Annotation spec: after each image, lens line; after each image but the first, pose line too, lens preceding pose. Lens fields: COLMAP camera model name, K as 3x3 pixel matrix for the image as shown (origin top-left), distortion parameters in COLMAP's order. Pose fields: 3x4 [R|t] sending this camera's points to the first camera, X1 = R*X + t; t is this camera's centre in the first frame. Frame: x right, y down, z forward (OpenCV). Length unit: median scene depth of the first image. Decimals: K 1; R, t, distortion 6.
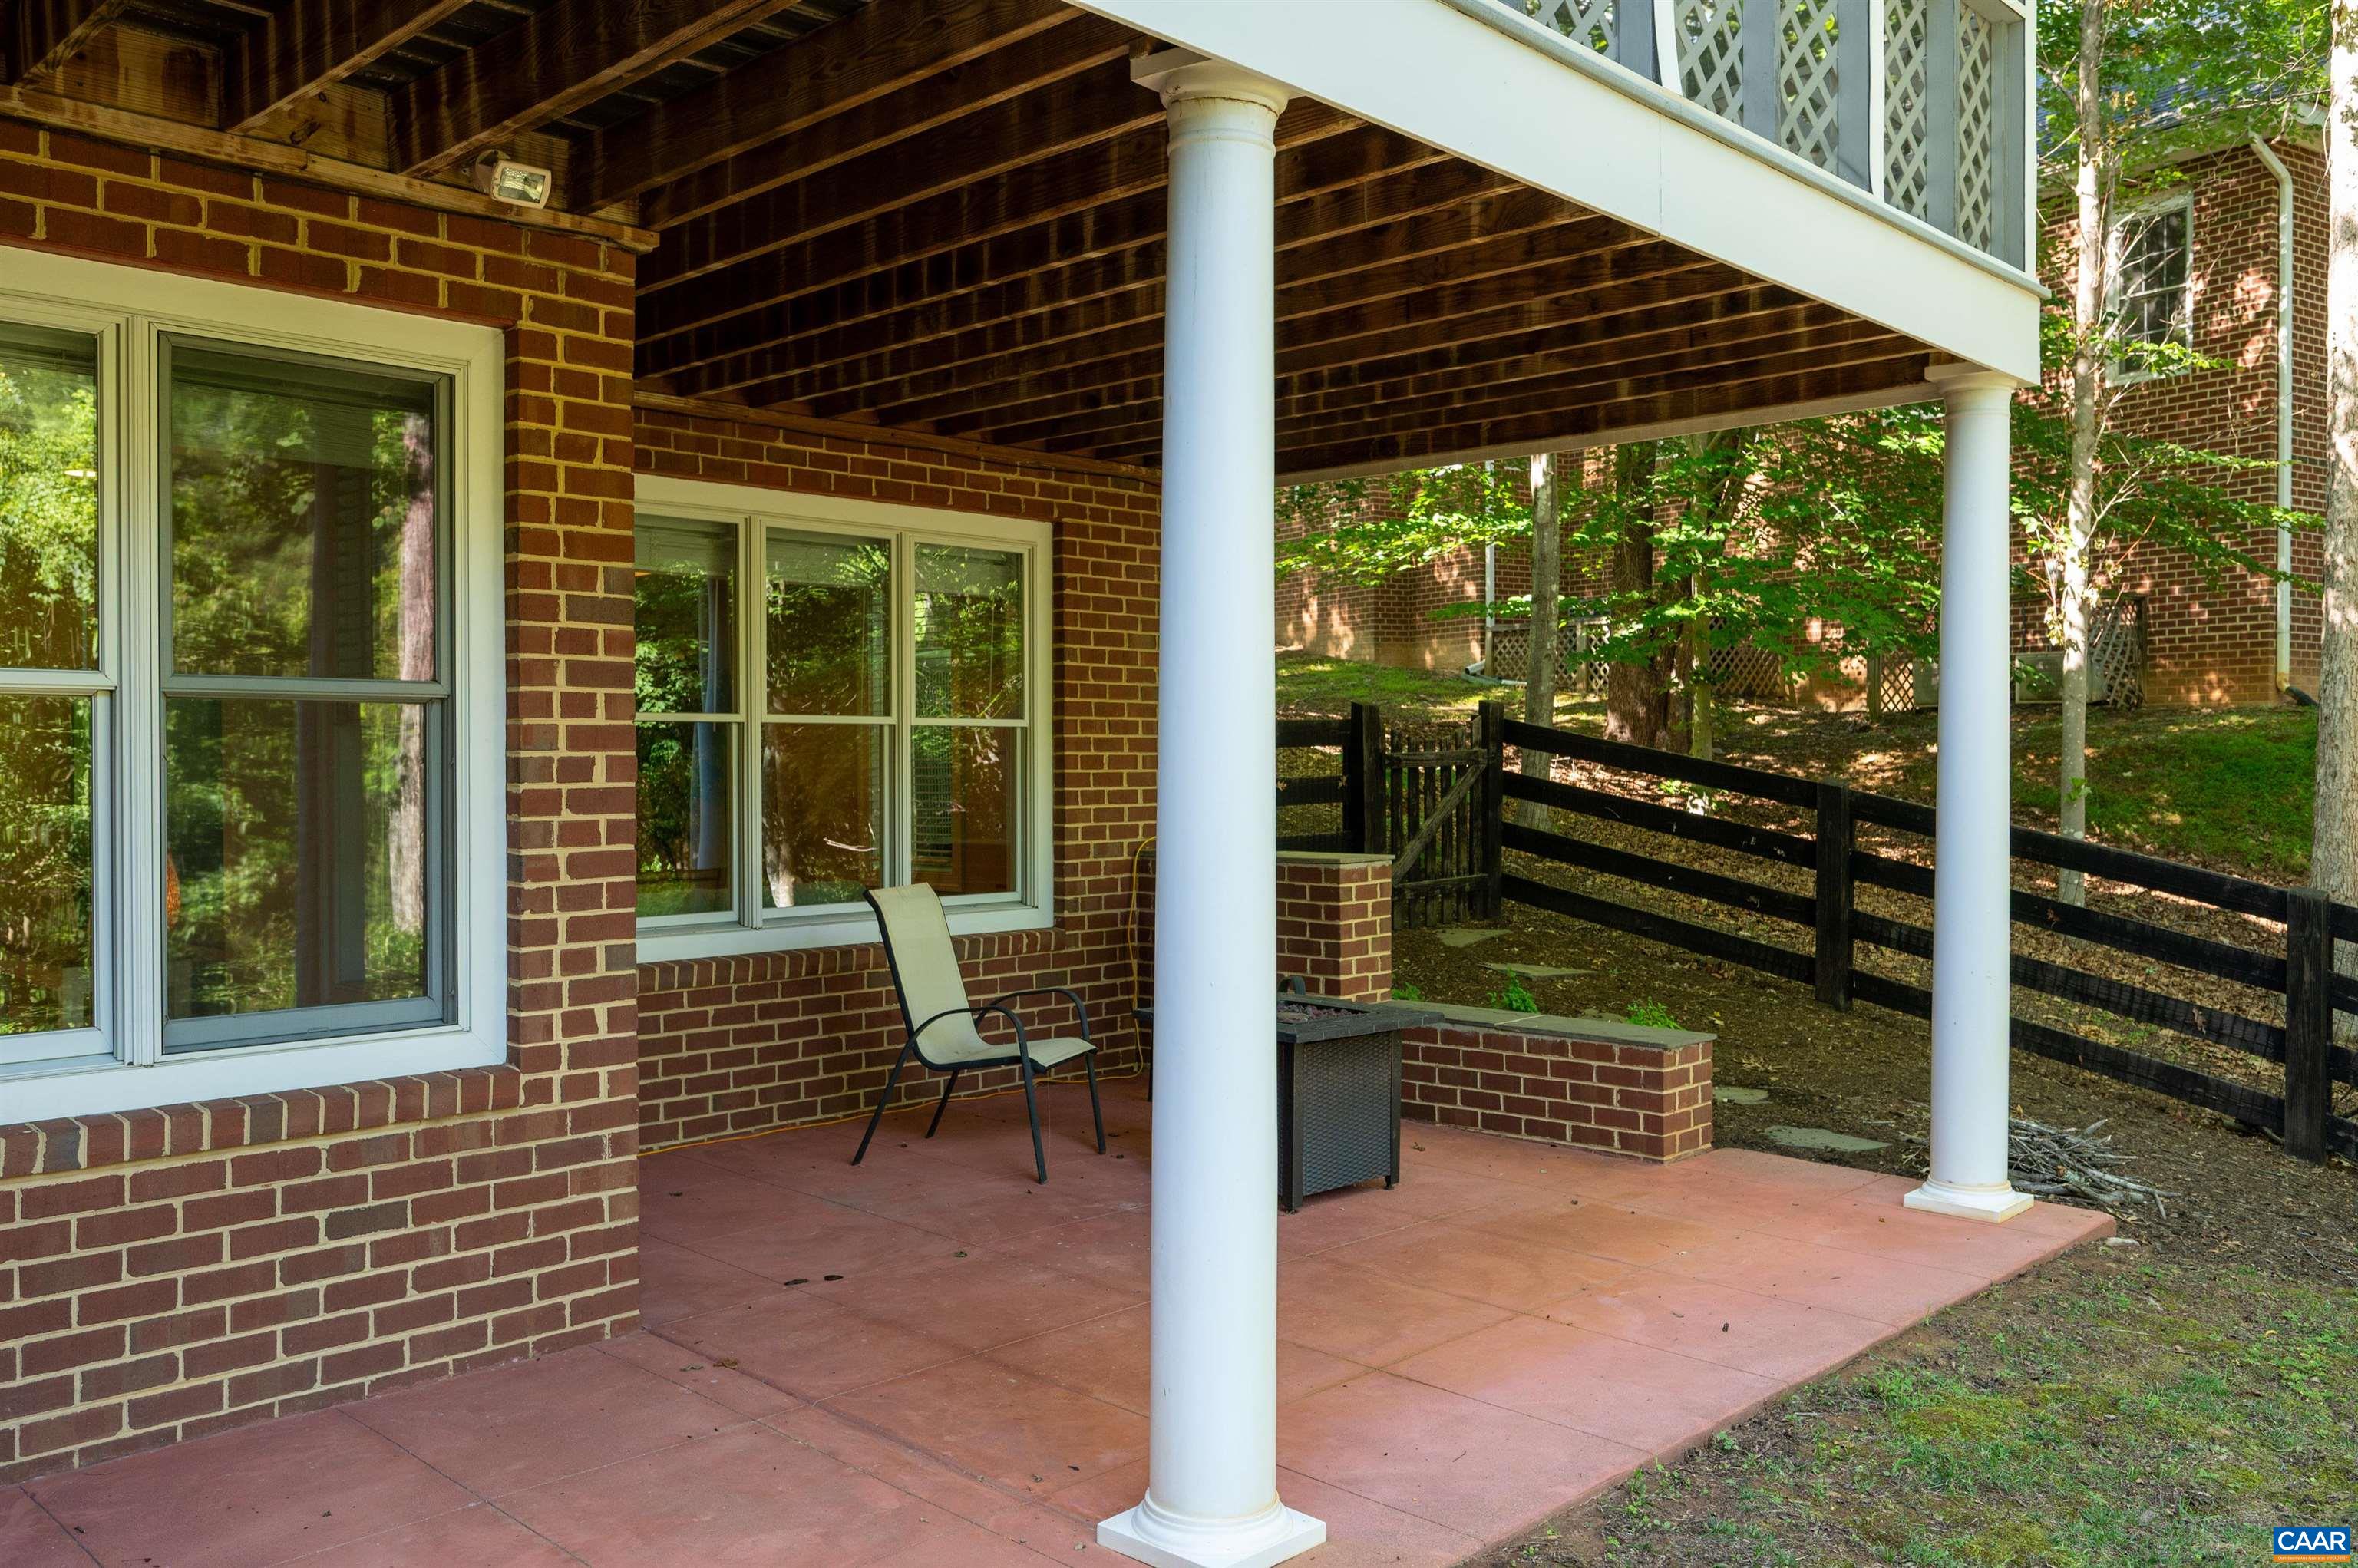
lens RADIAL K [[1857.6, 0, 1176.4], [0, 1857.6, 775.8], [0, 0, 1]] dist [0.038872, 0.000876]
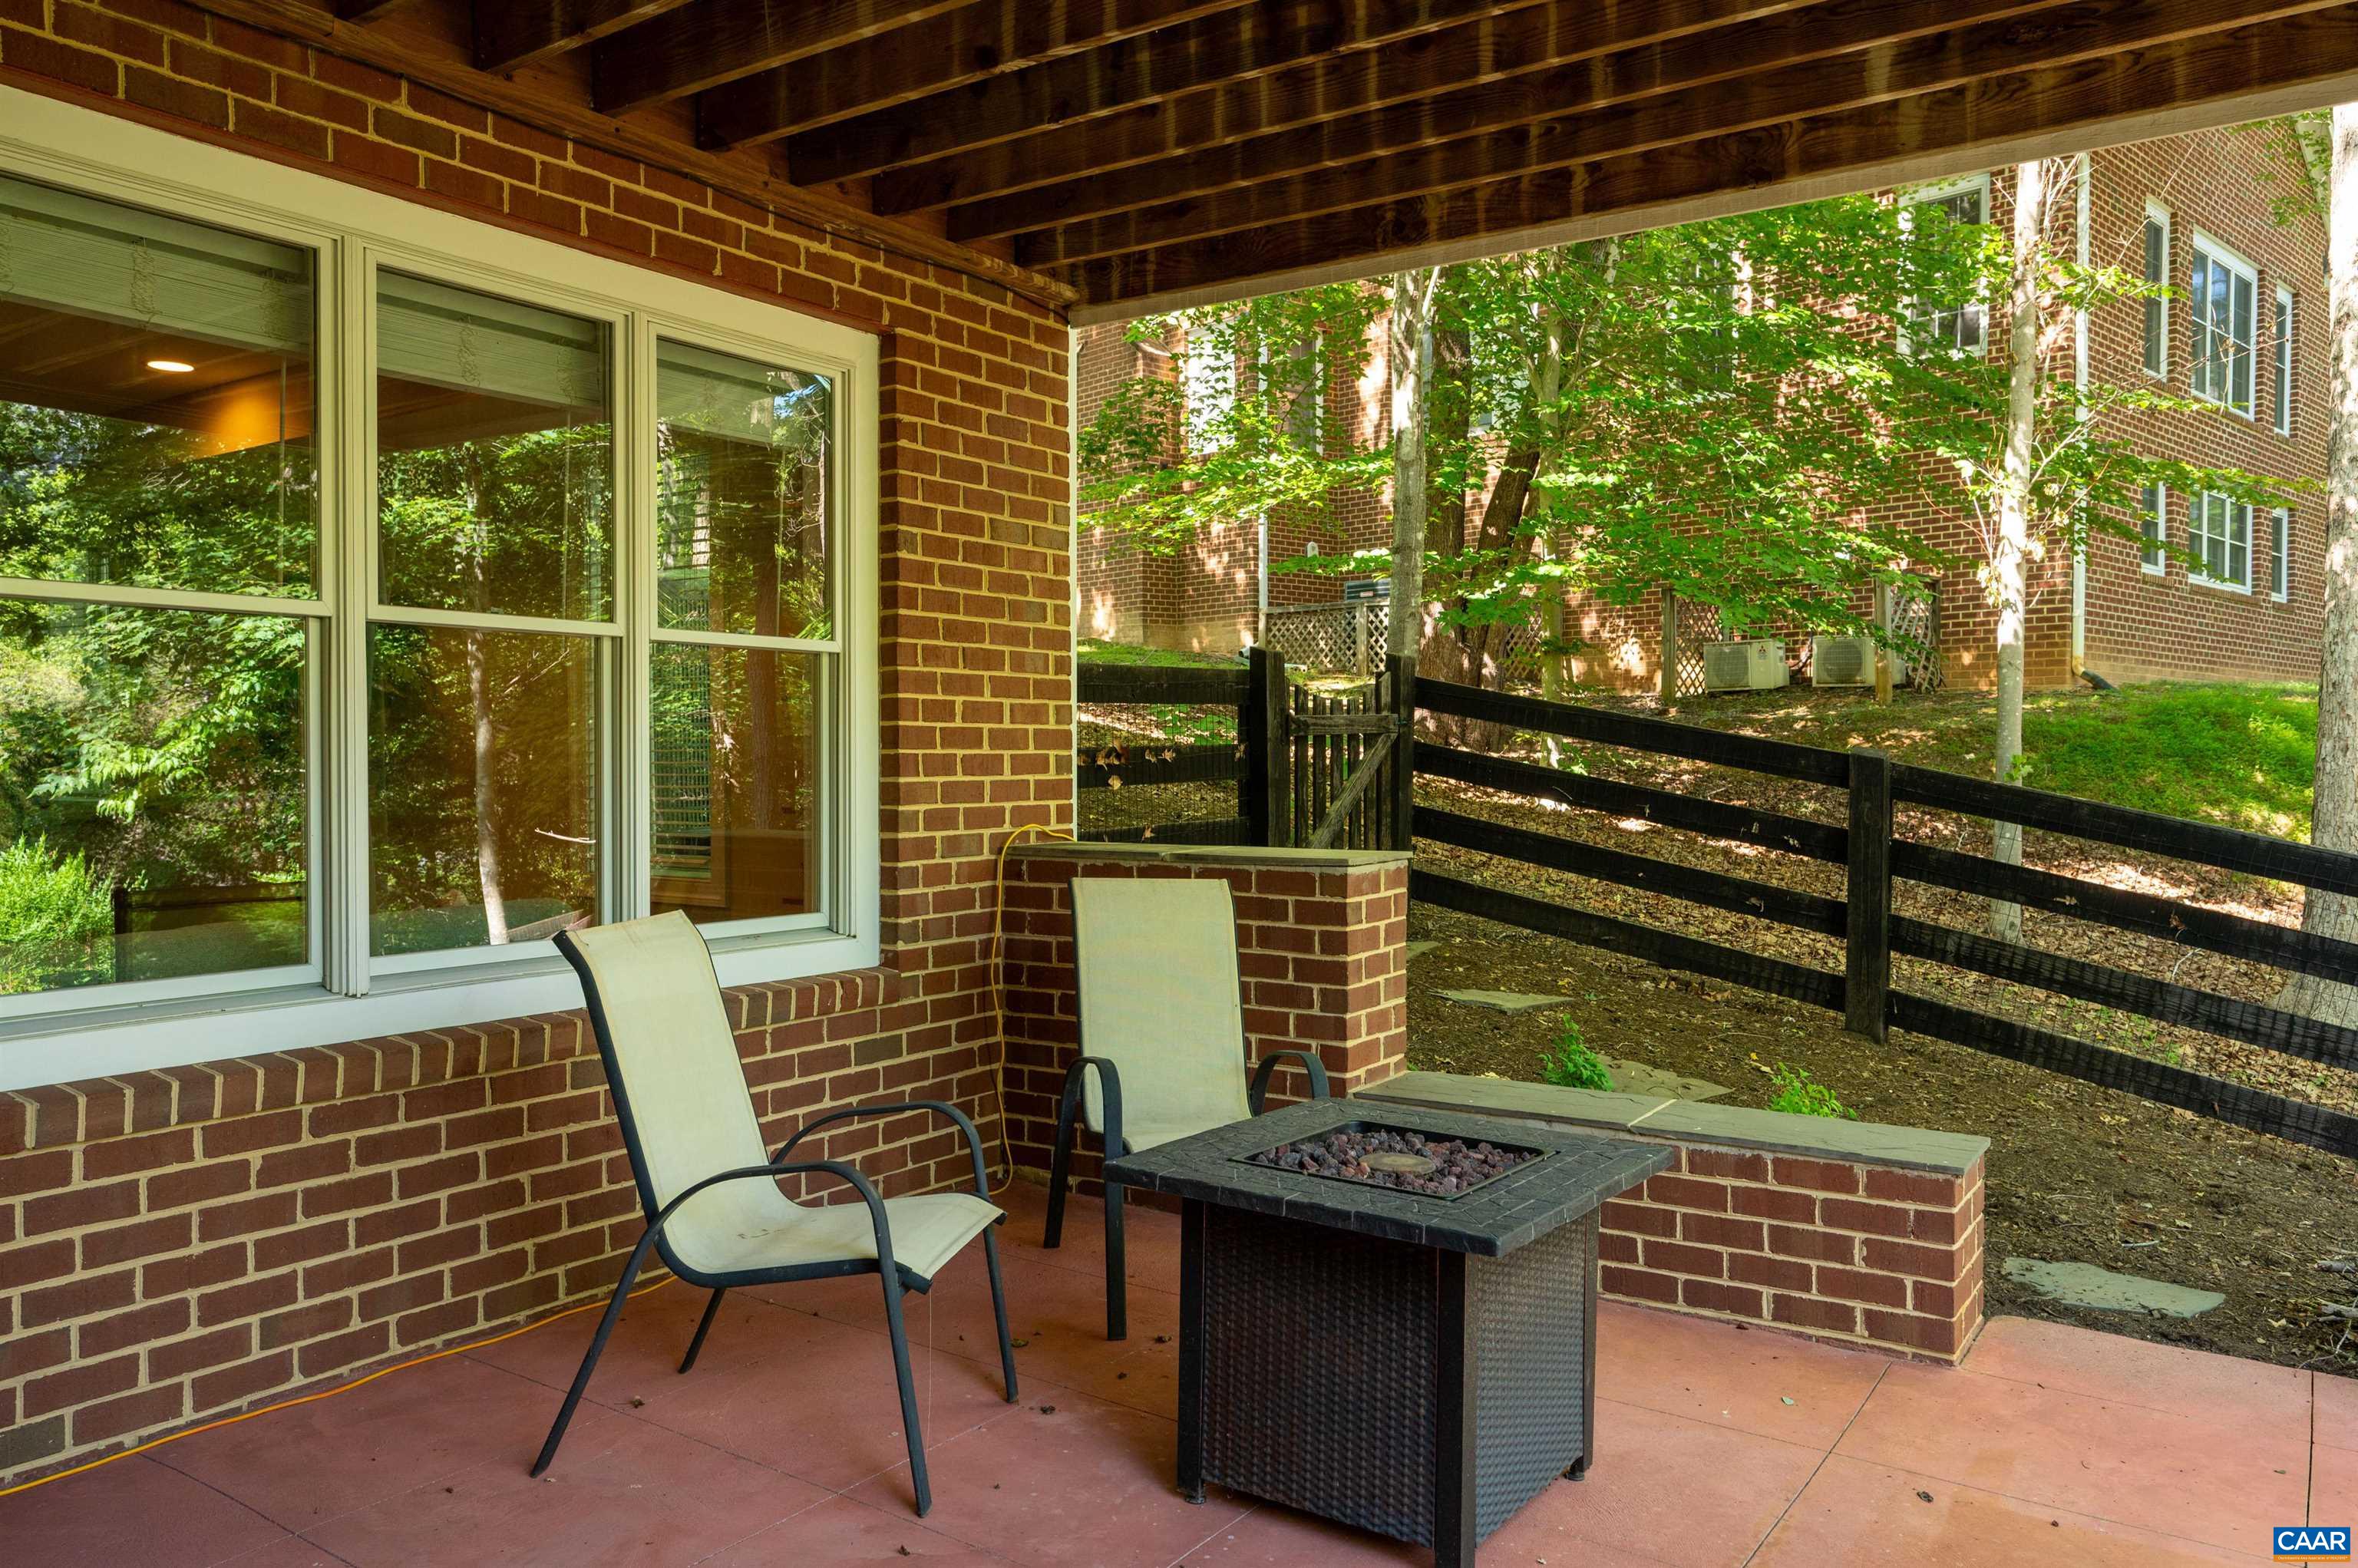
lens RADIAL K [[1685.7, 0, 1181.7], [0, 1685.7, 780.6], [0, 0, 1]] dist [0.010885, -0.000593]
pose [[0.986322, 0.000760, 0.164830, -0.062166], [-0.001757, 0.999981, 0.005899, 0.014268], [-0.164823, -0.006108, 0.986304, 0.427148]]
